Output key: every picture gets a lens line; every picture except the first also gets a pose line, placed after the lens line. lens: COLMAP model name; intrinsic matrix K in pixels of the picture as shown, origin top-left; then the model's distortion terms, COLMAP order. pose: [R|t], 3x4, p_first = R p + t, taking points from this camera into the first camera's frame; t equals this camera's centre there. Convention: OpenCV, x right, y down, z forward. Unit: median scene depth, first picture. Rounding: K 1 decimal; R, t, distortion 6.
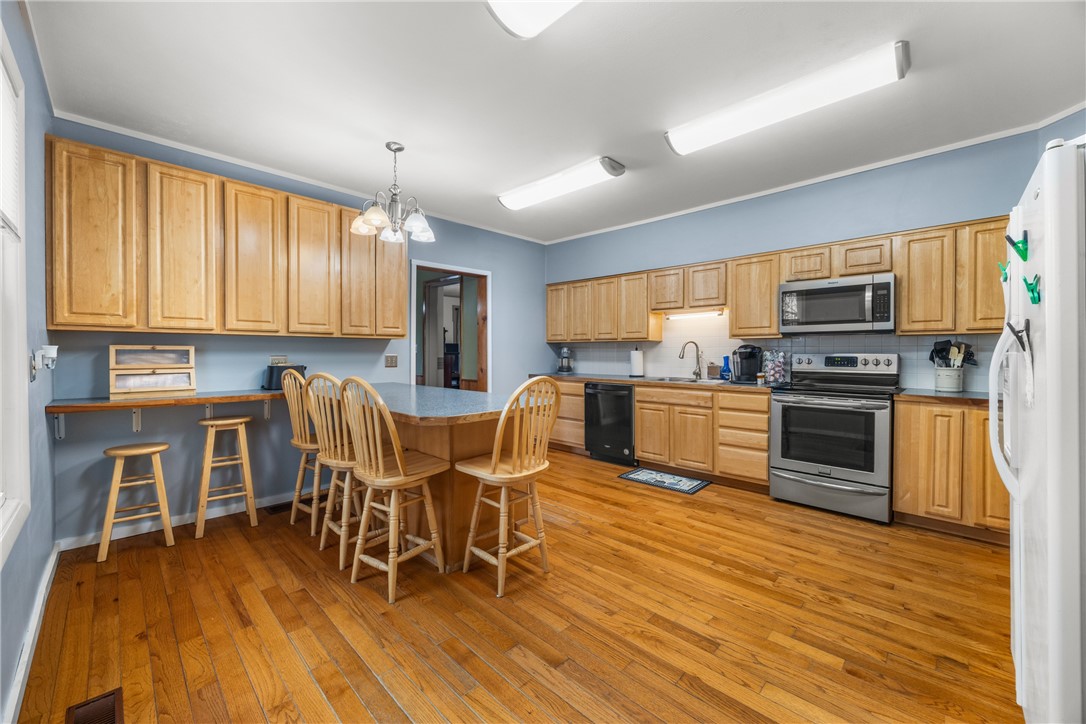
lens RADIAL K [[413.6, 0, 549.8], [0, 413.6, 355.1], [0, 0, 1]] dist [-0.006376, 0.000323]
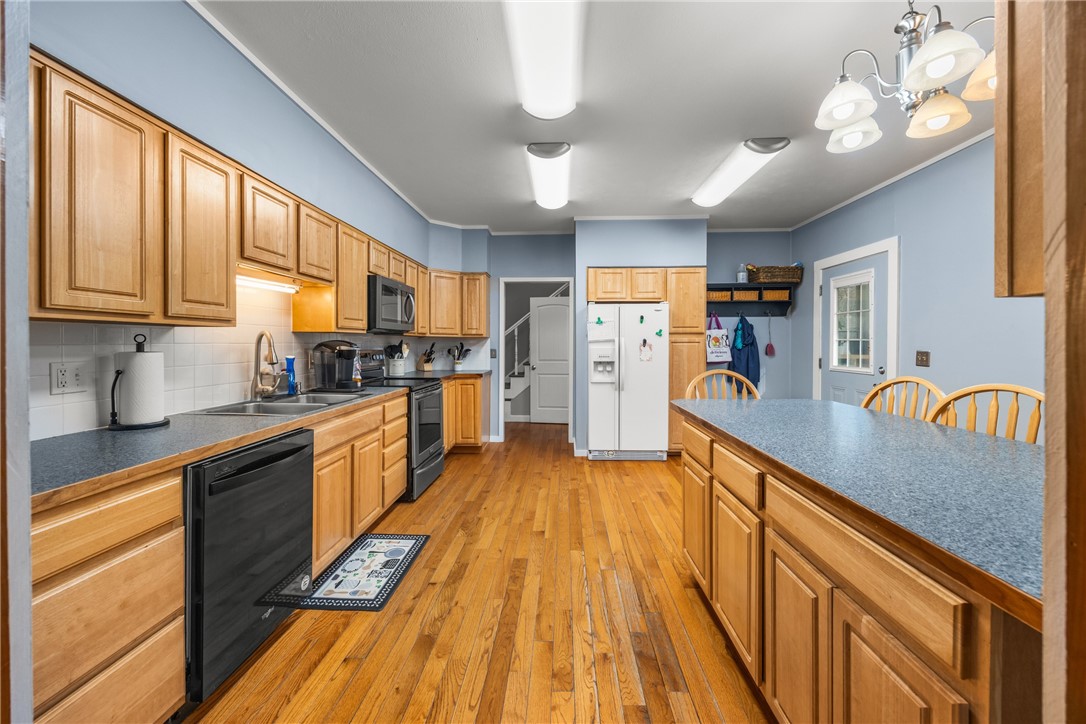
lens RADIAL K [[413.6, 0, 537.3], [0, 413.6, 345.0], [0, 0, 1]] dist [-0.006376, 0.000323]
pose [[-0.643129, -0.000706, 0.765757, -0.428532], [0.007401, 0.999947, 0.007138, -0.025019], [-0.765722, 0.010258, -0.643090, 1.537461]]
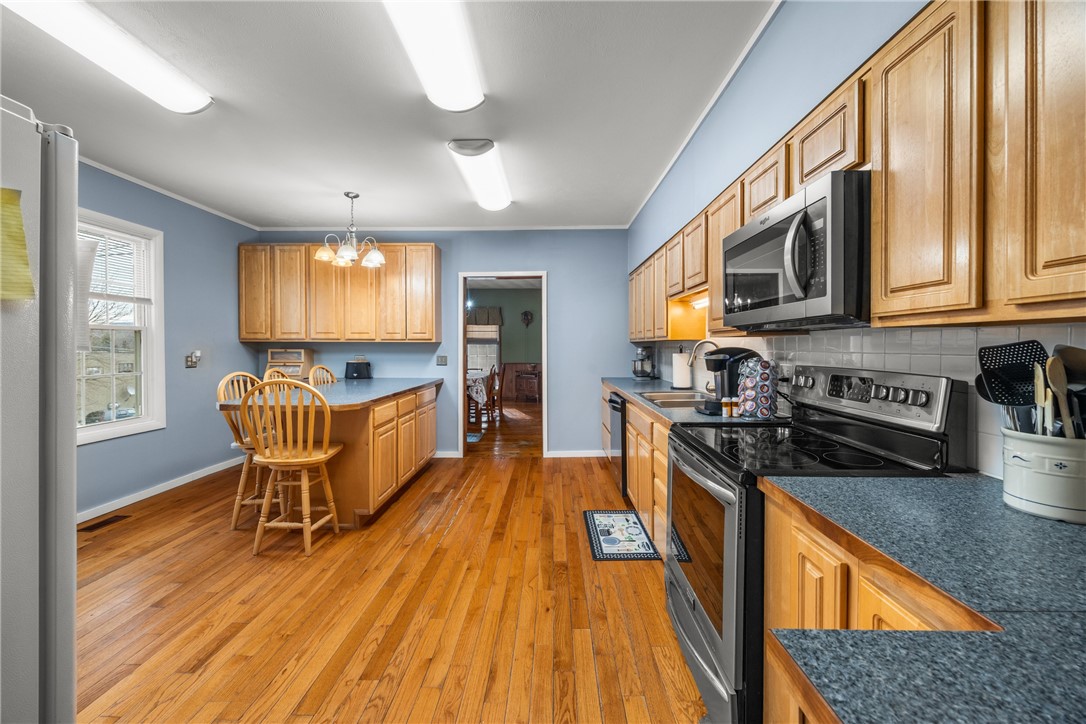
lens RADIAL K [[413.6, 0, 550.0], [0, 413.6, 351.5], [0, 0, 1]] dist [-0.006376, 0.000323]
pose [[0.686820, 0.009331, -0.726768, 0.922647], [-0.006459, 0.999956, 0.006734, -0.027747], [0.726799, 0.000069, 0.686850, 0.527064]]
